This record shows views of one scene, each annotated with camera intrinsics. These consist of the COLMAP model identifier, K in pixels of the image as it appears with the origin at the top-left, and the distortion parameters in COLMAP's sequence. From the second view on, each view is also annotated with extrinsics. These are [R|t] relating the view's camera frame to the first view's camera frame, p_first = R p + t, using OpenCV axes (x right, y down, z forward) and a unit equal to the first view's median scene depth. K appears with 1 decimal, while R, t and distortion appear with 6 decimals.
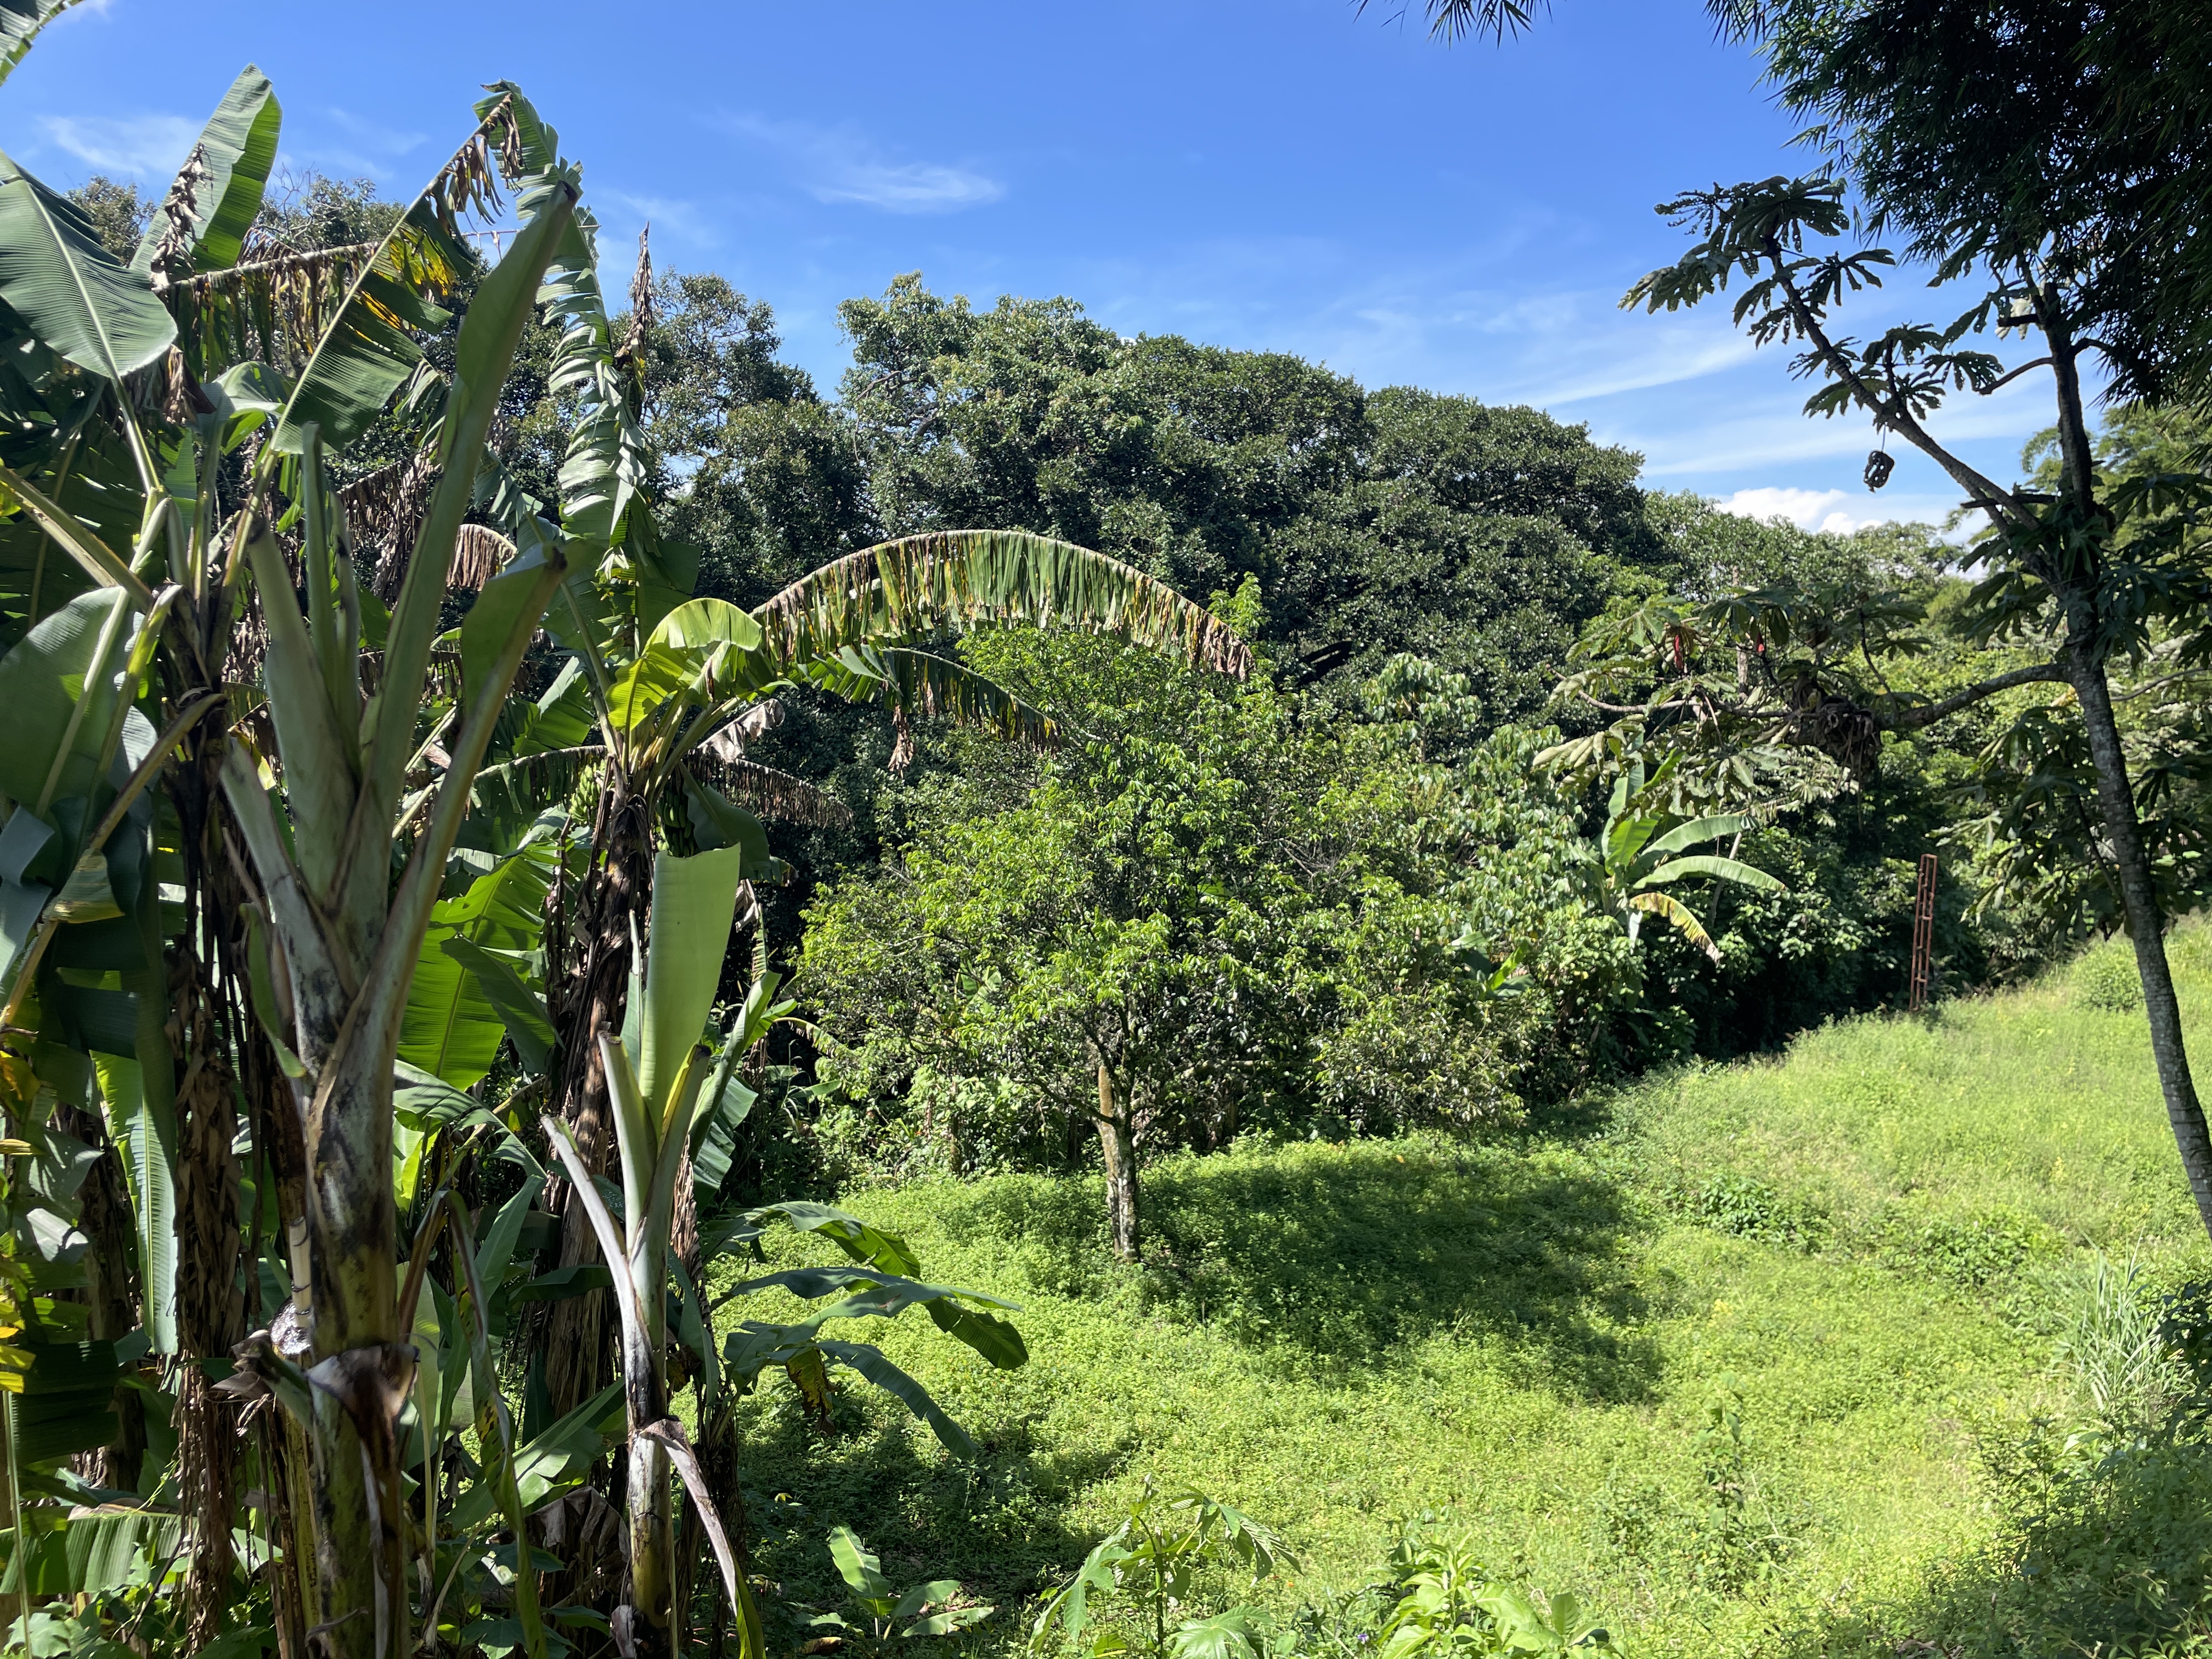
lens RADIAL K [[1674.4, 0, 1099.4], [0, 1674.4, 820.1], [0, 0, 1]] dist [0.077481, -0.100688]
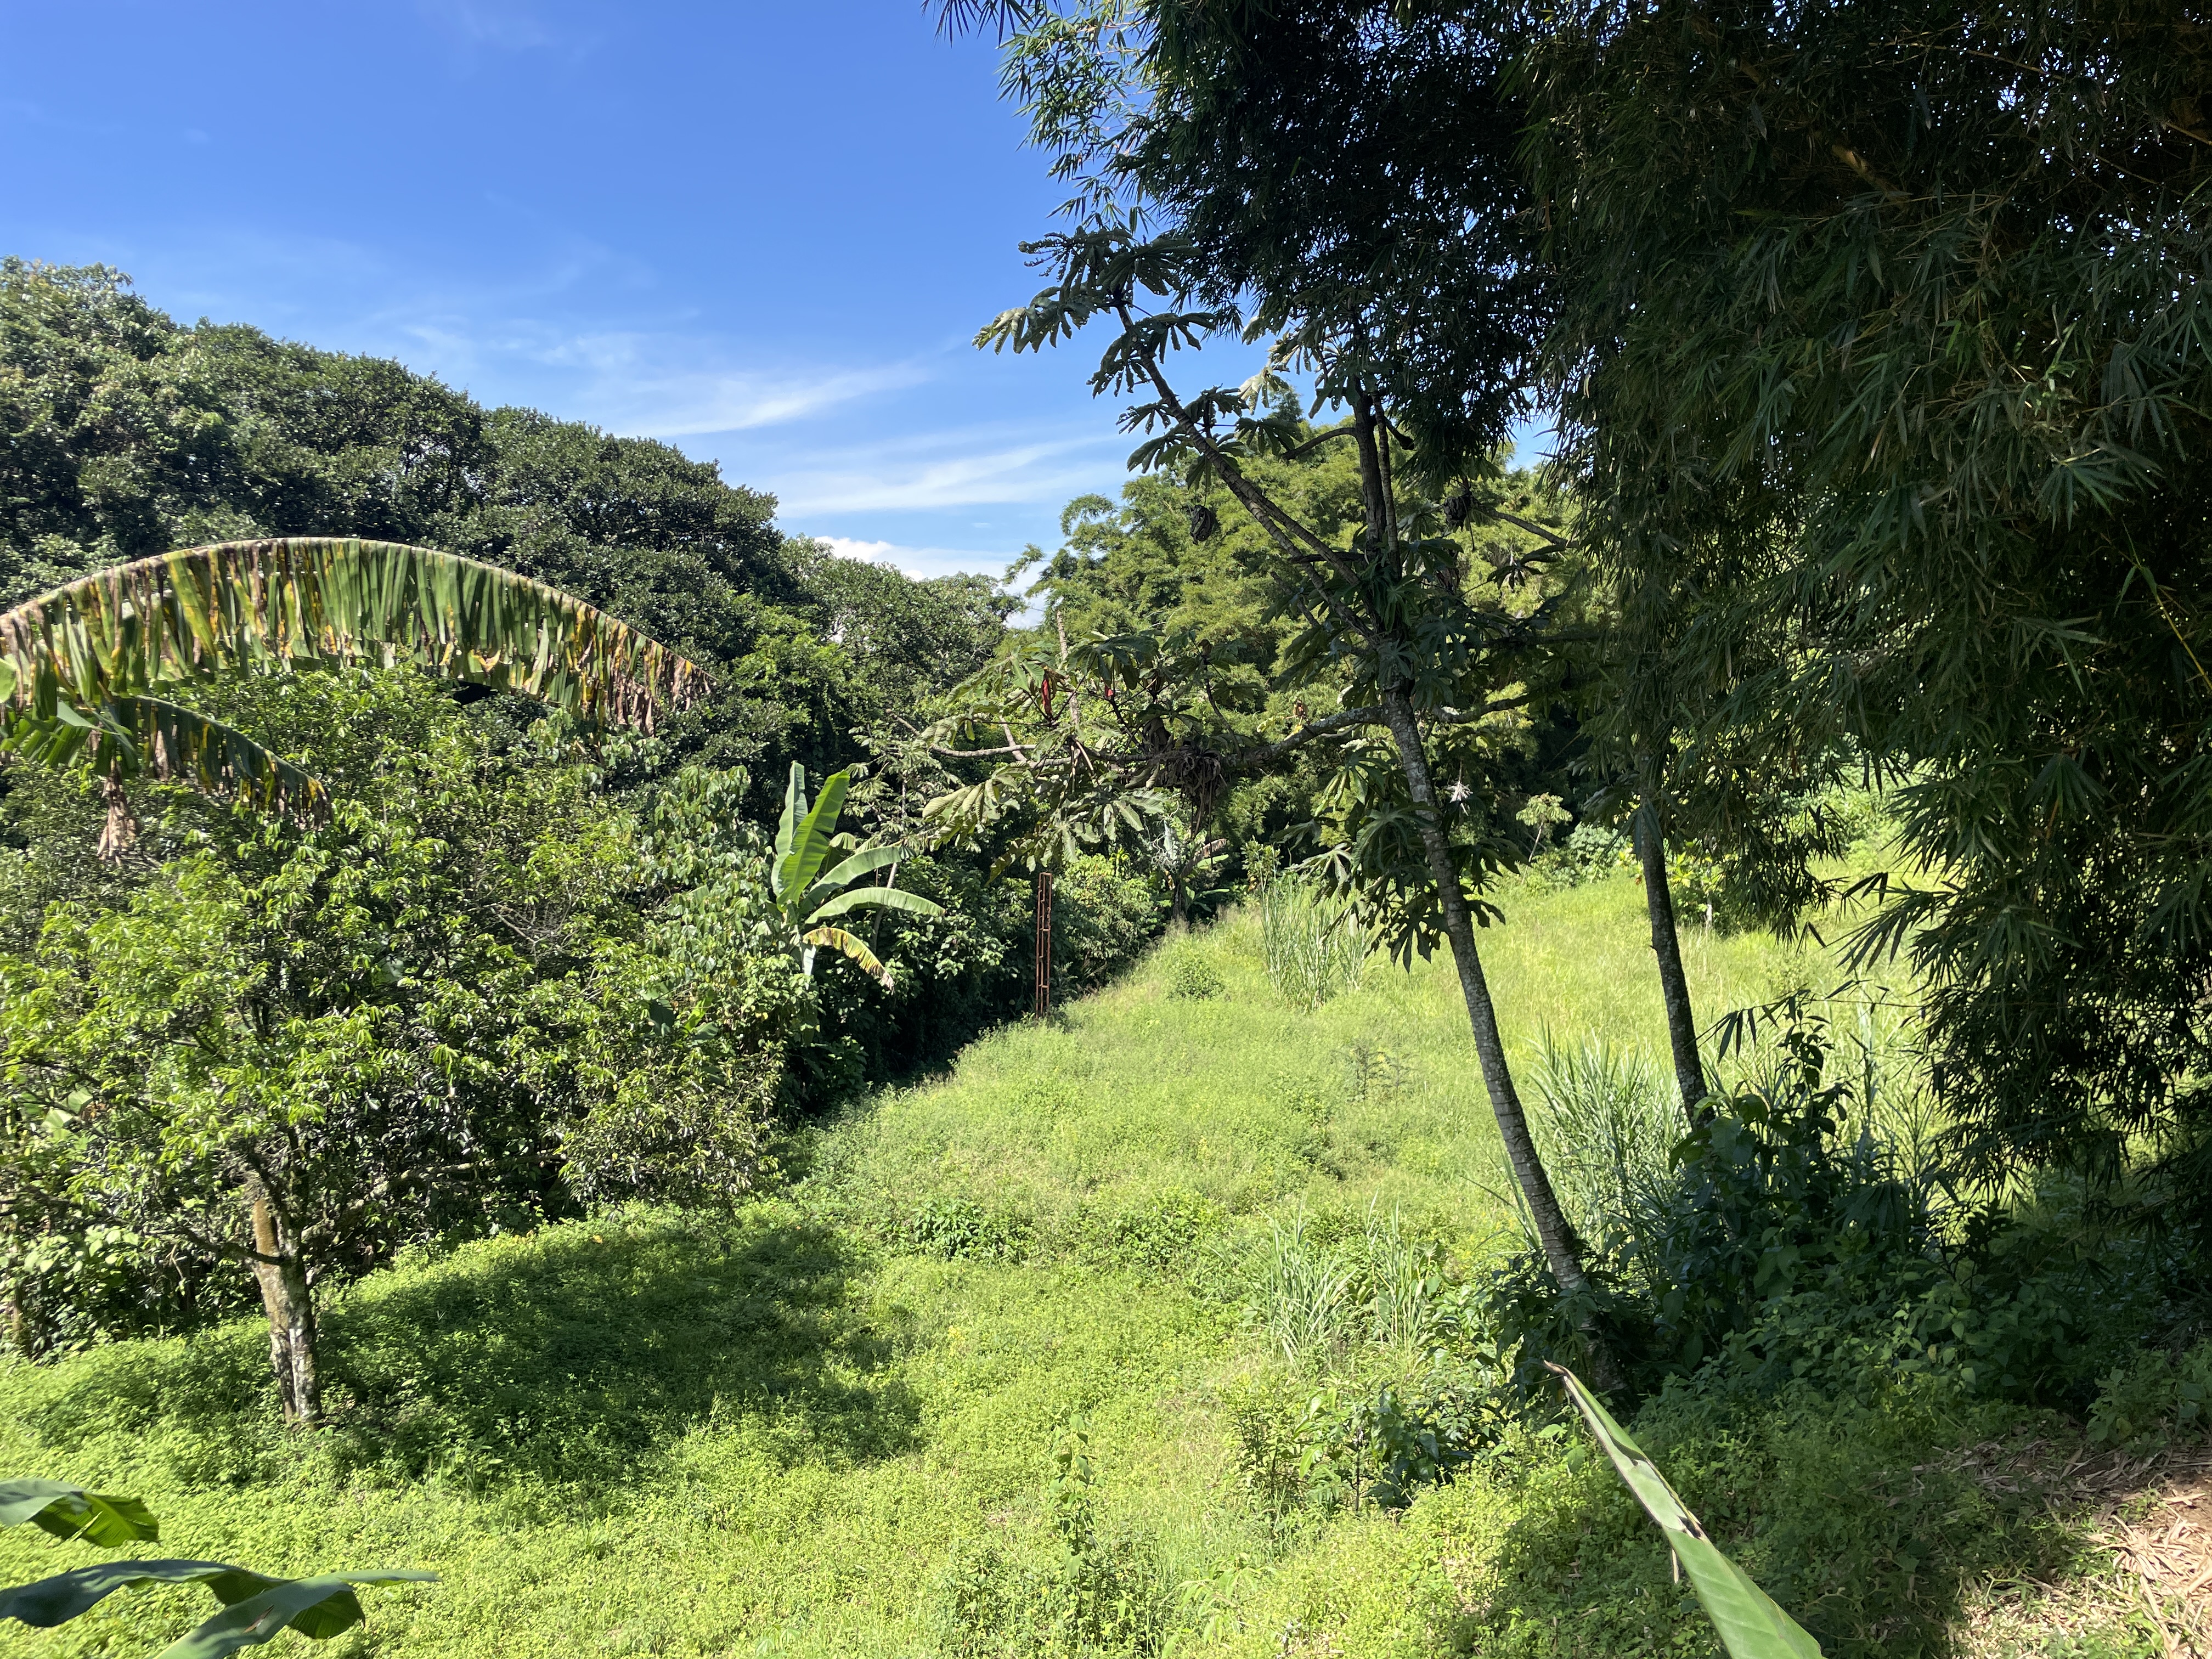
lens RADIAL K [[1674.4, 0, 1110.7], [0, 1674.4, 799.1], [0, 0, 1]] dist [0.077481, -0.100688]
pose [[0.858354, -0.035928, 0.511798, -0.052263], [0.052987, 0.998419, -0.018778, -0.007913], [-0.510314, 0.043237, 0.858901, 0.058224]]
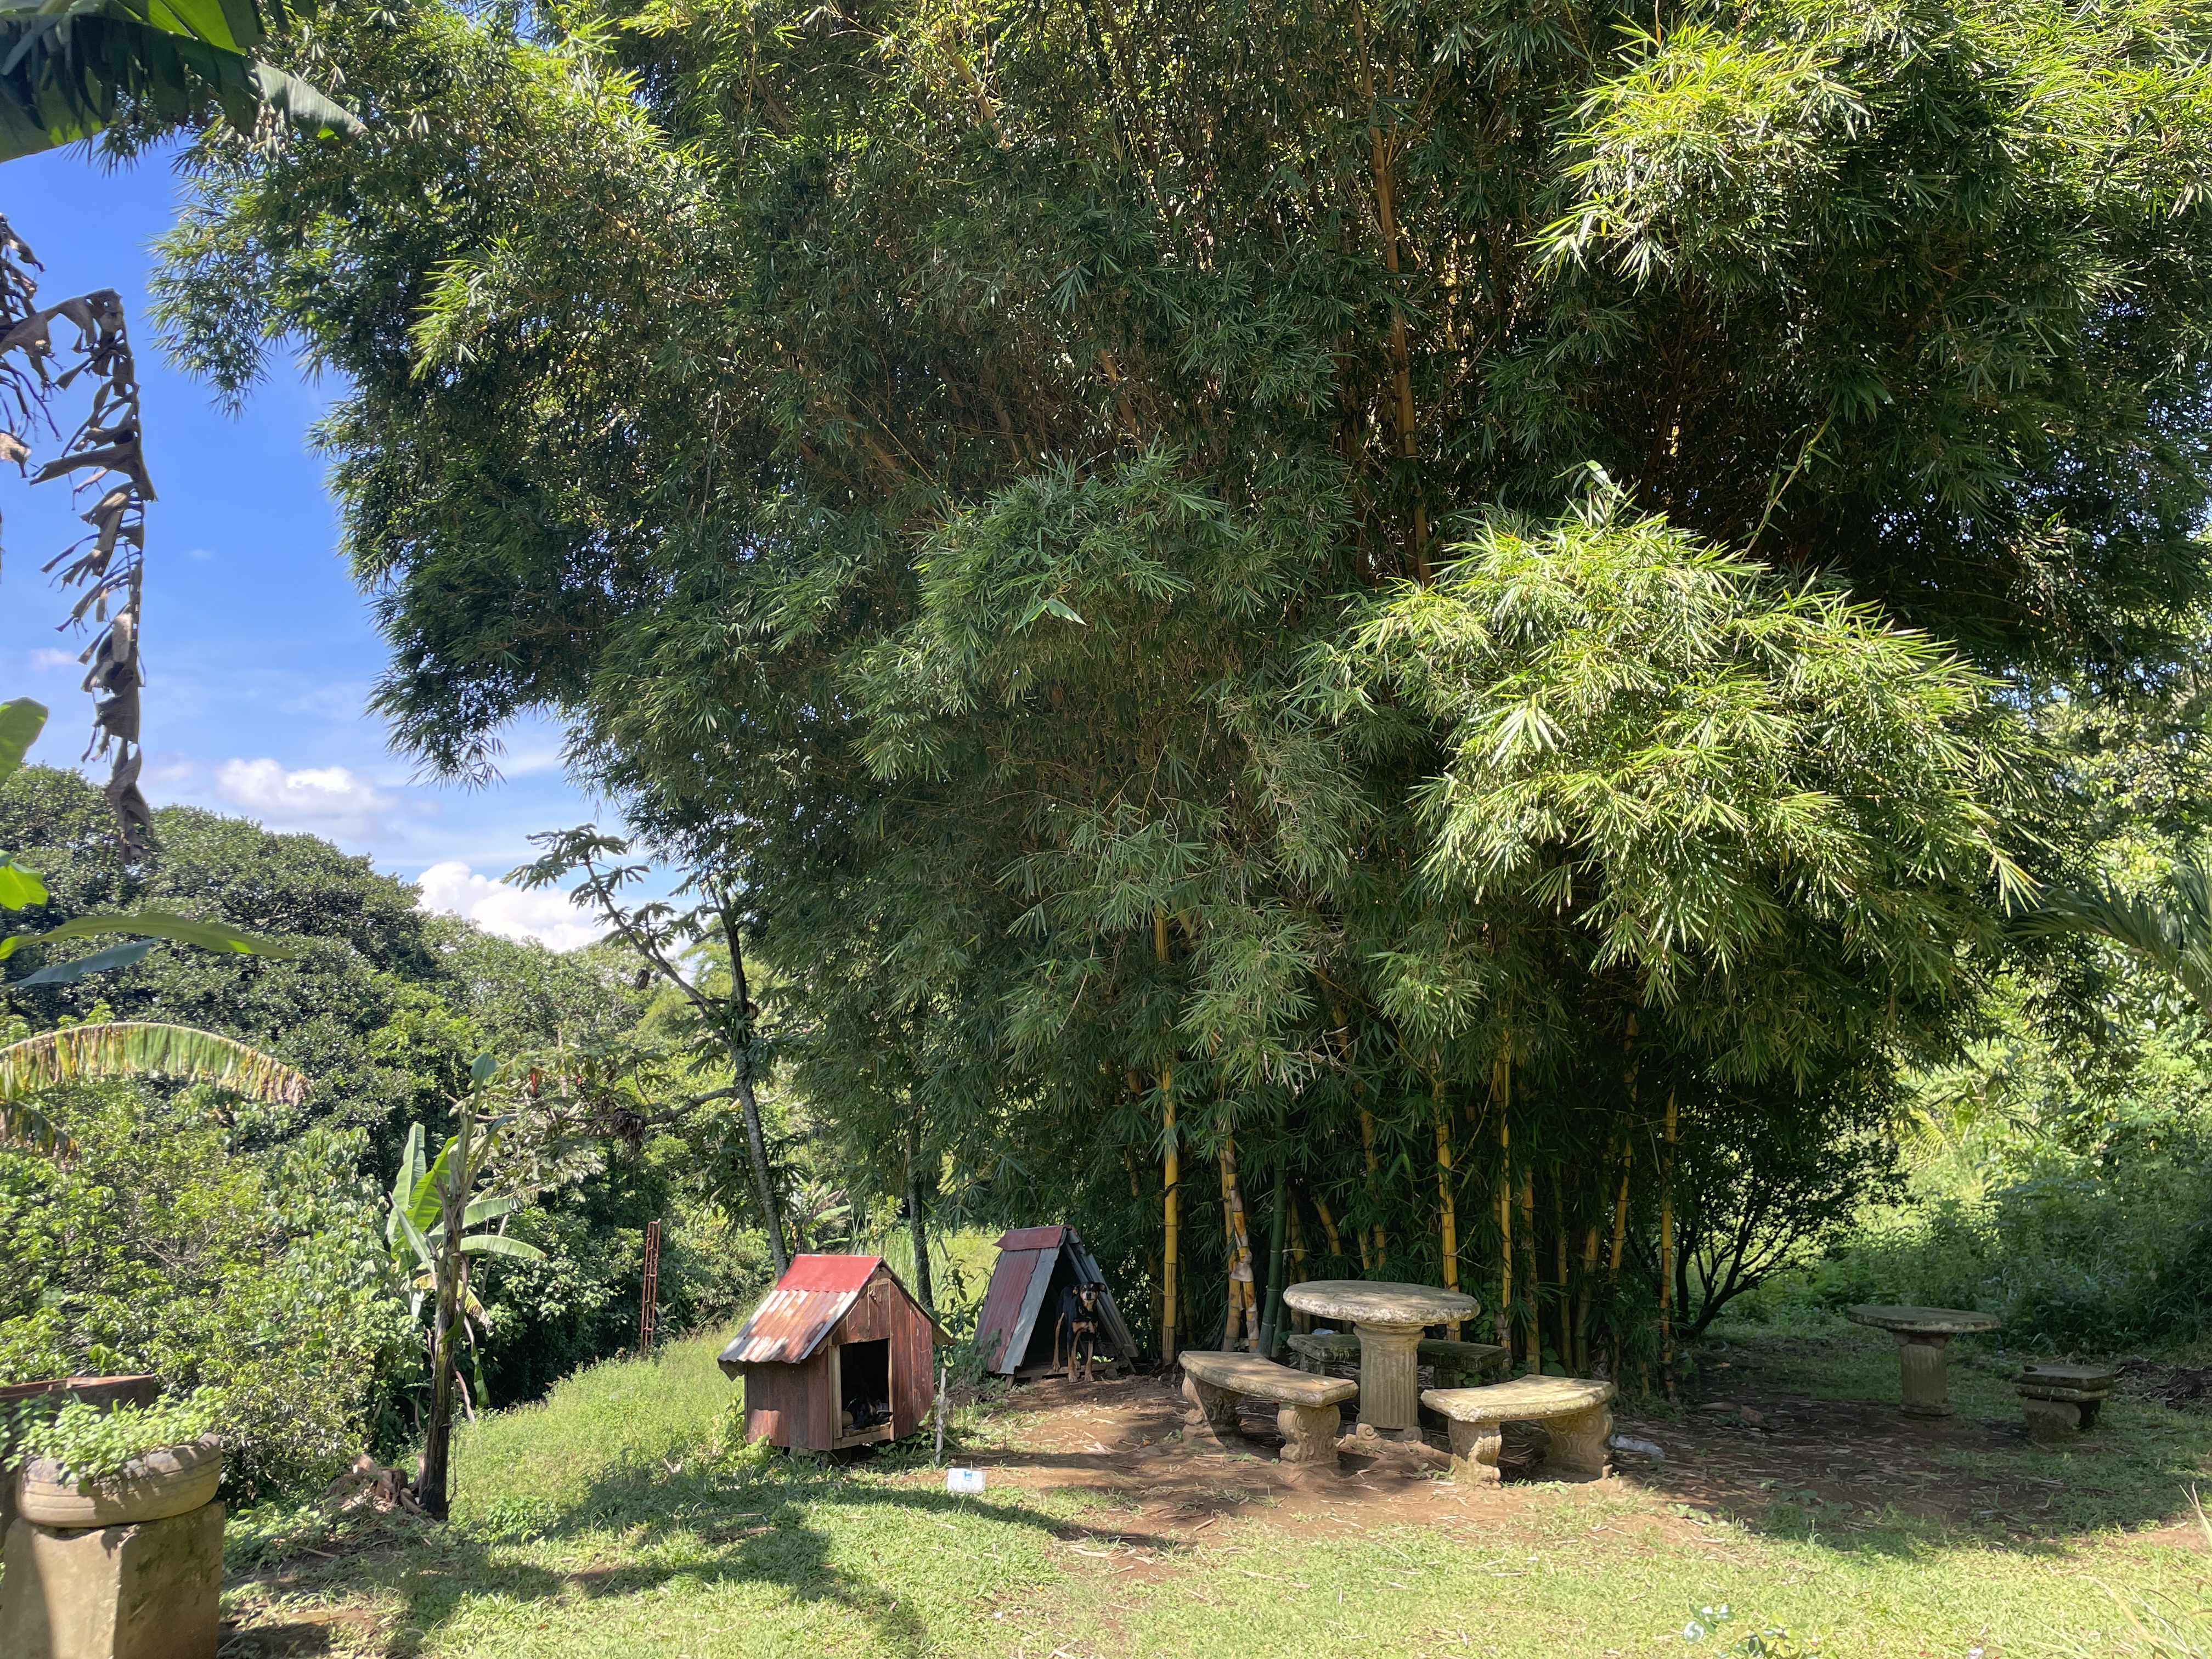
lens RADIAL K [[1674.4, 0, 1097.6], [0, 1674.4, 810.2], [0, 0, 1]] dist [0.077481, -0.100688]
pose [[0.755691, 0.086372, 0.649207, -0.145216], [0.067528, 0.975707, -0.208414, 0.009731], [-0.651437, 0.201336, 0.731501, -0.272563]]
